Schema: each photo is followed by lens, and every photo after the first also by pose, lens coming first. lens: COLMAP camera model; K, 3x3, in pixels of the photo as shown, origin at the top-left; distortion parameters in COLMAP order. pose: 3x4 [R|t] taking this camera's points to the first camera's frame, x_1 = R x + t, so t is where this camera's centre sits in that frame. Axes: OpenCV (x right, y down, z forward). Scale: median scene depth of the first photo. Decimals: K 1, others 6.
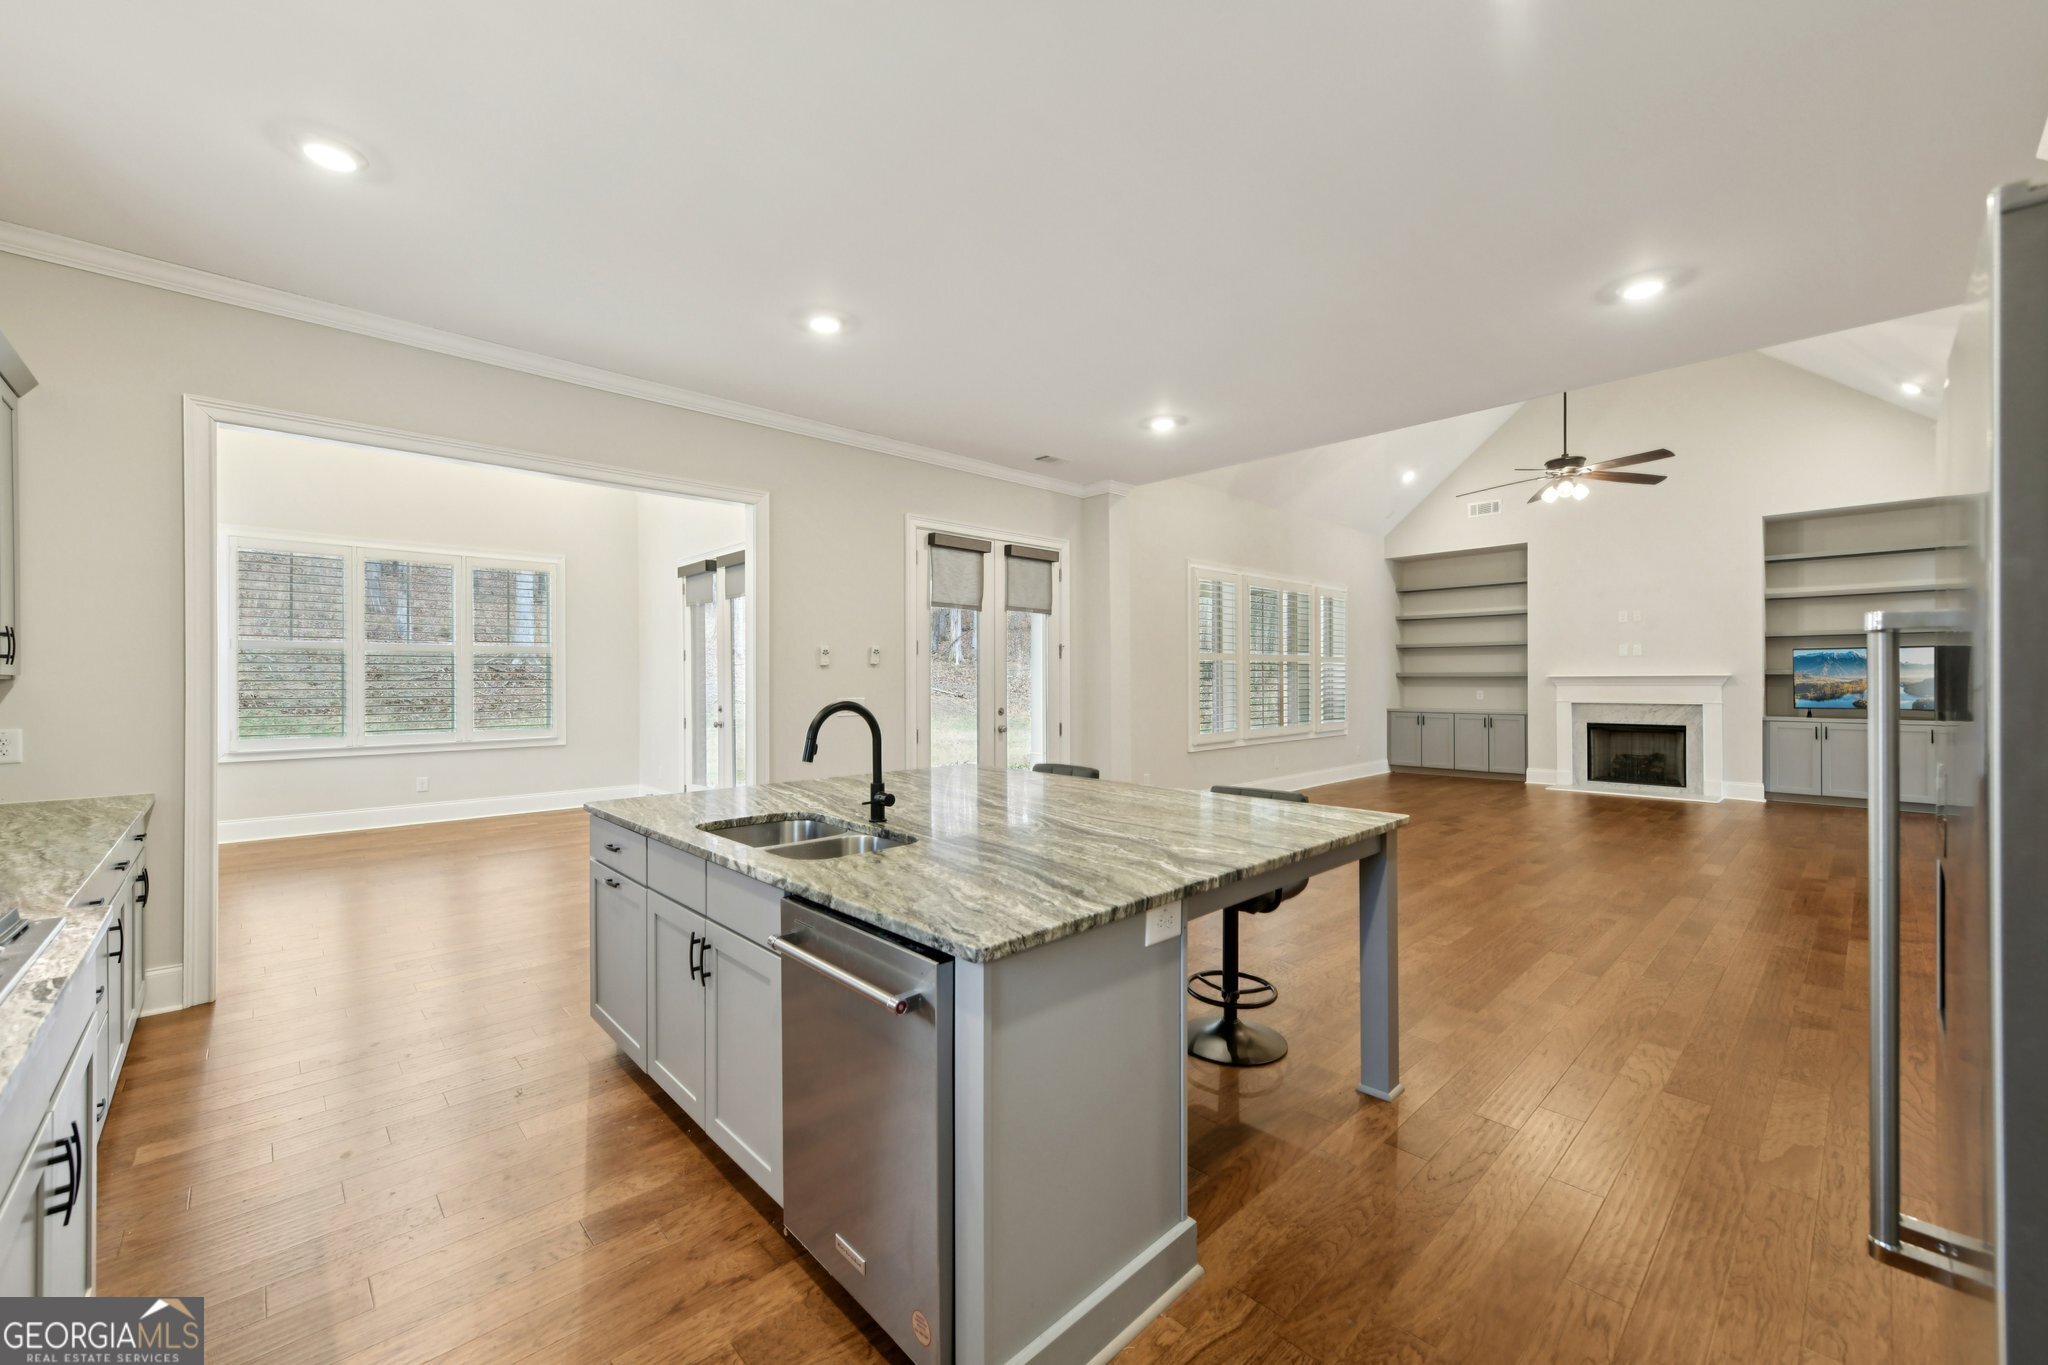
lens RADIAL K [[813.3, 0, 1021.9], [0, 813.3, 677.7], [0, 0, 1]] dist [0.009327, -0.000142]
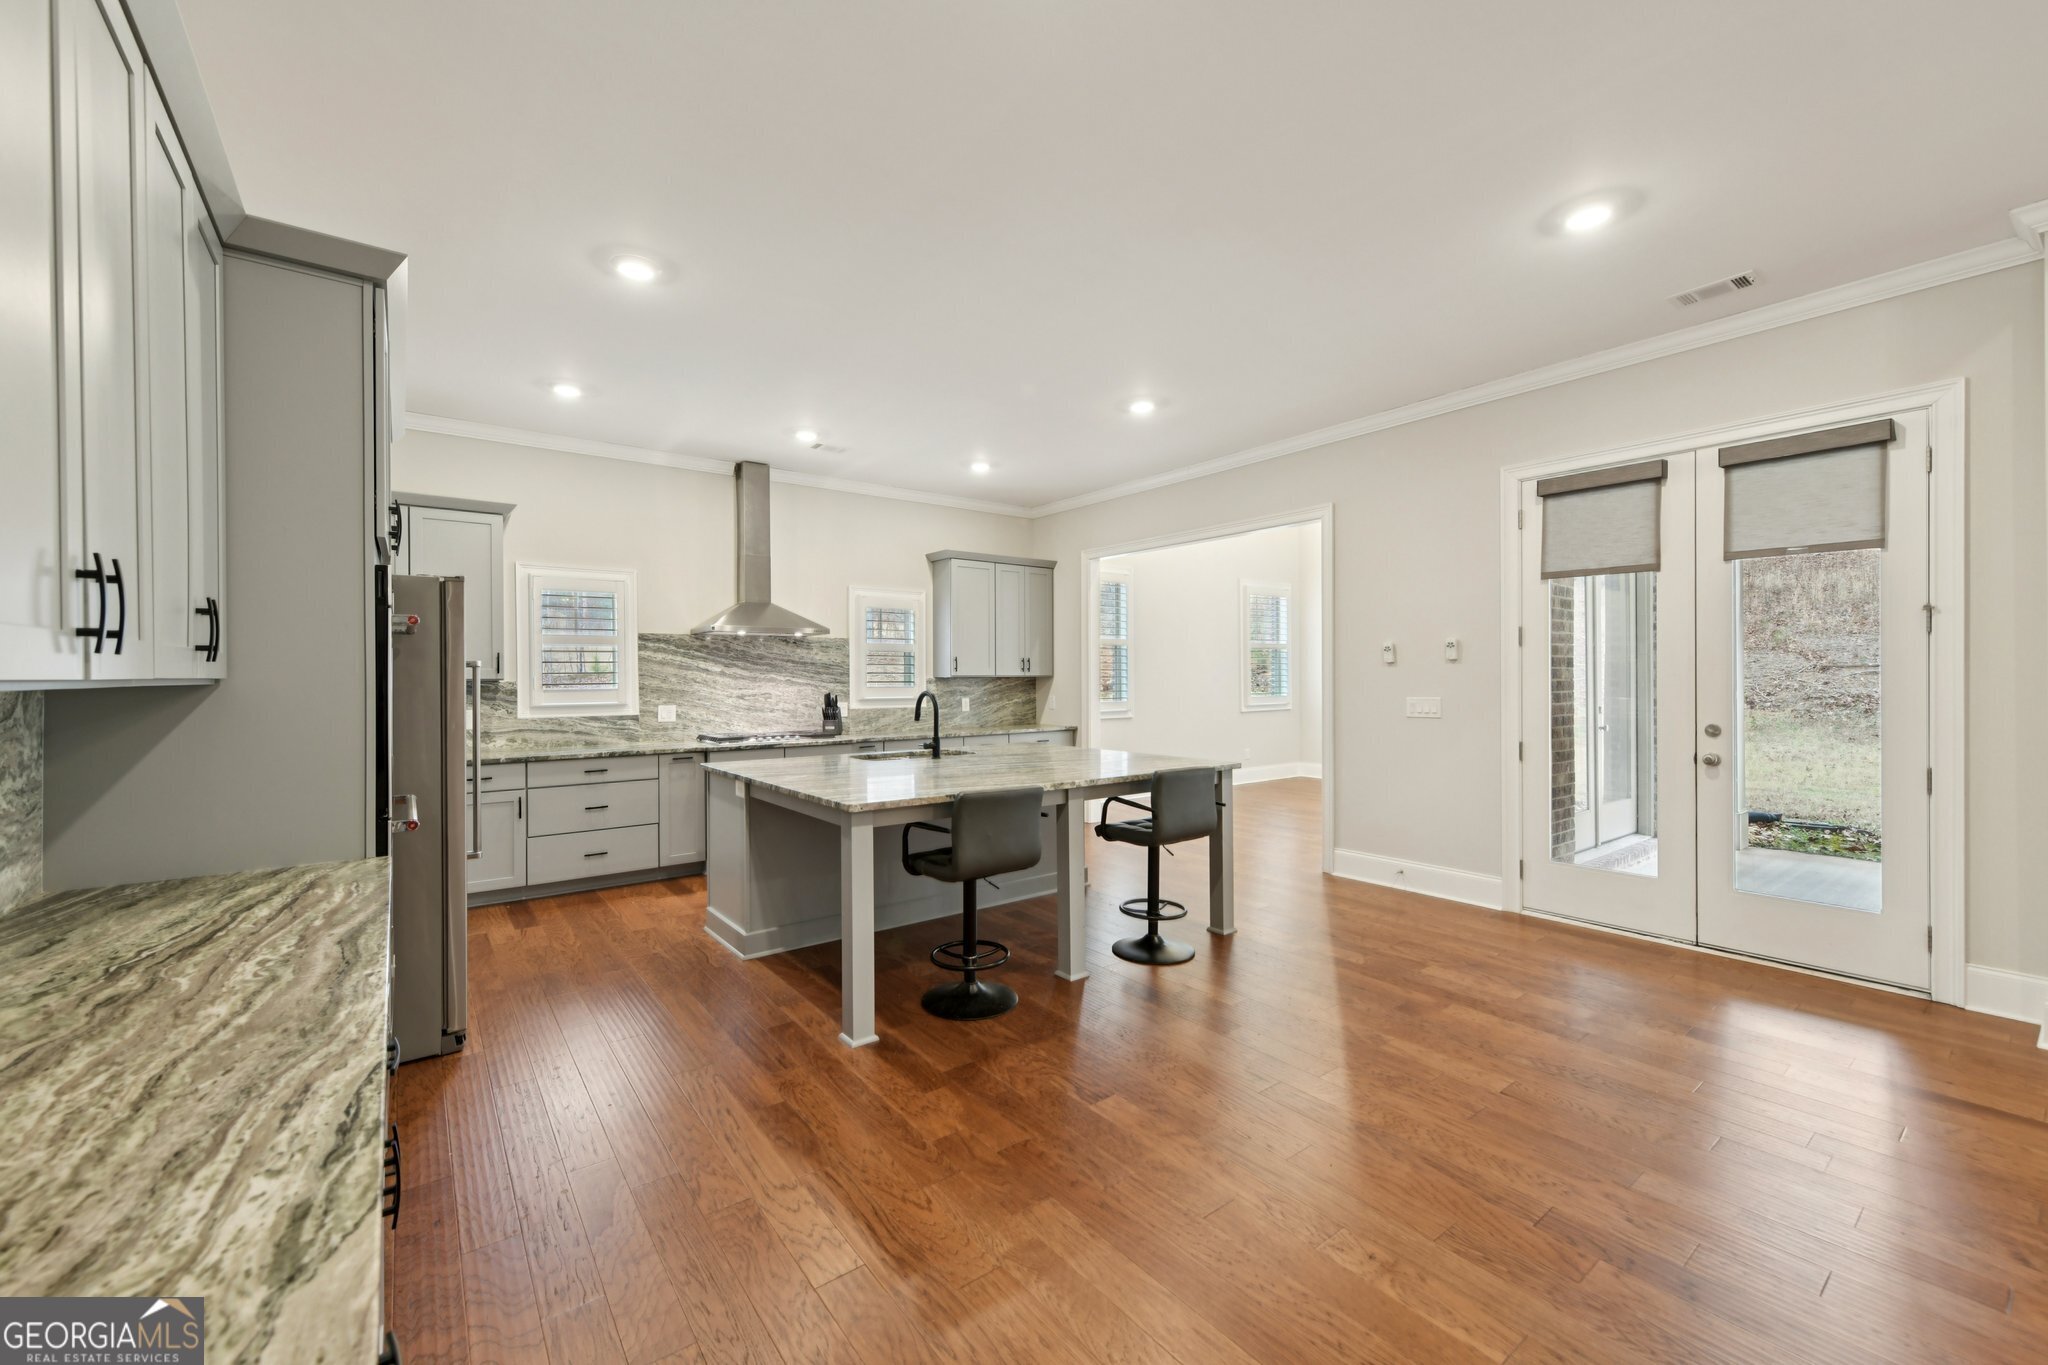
lens RADIAL K [[813.3, 0, 1017.4], [0, 813.3, 682.1], [0, 0, 1]] dist [0.009327, -0.000142]
pose [[-0.114036, 0.009951, -0.993427, 0.466926], [0.005524, 0.999941, 0.009383, -0.002235], [0.993461, -0.004418, -0.114084, 0.408949]]
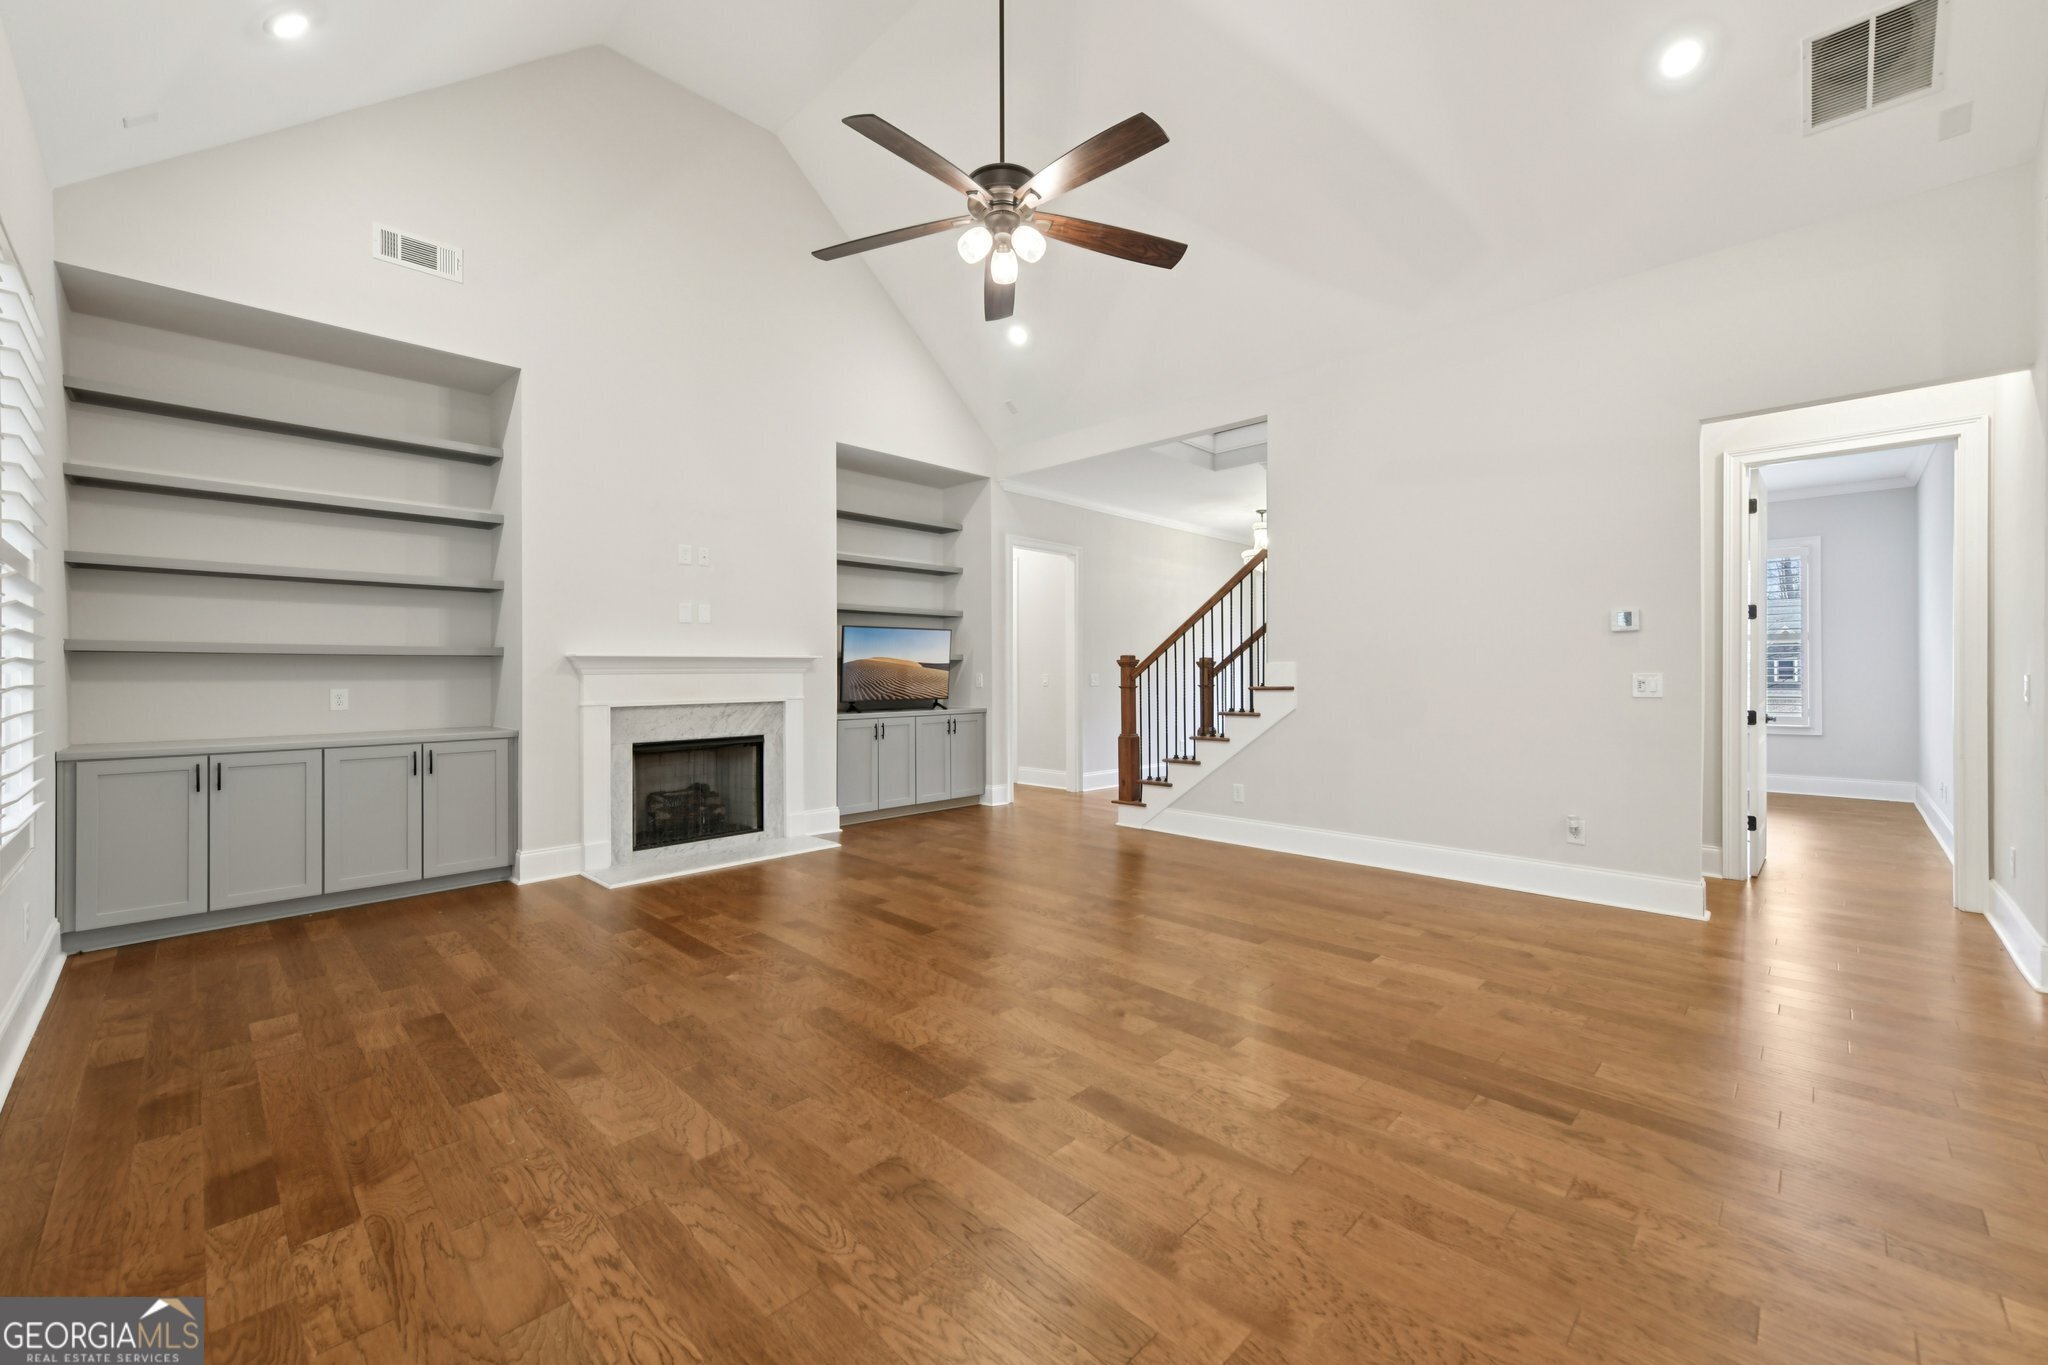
lens RADIAL K [[813.3, 0, 1012.0], [0, 813.3, 672.5], [0, 0, 1]] dist [0.009327, -0.000142]
pose [[-0.027093, 0.004088, 0.999625, 0.167707], [0.003726, 0.999985, -0.003988, 0.013021], [-0.999626, 0.003617, -0.027108, 0.840184]]
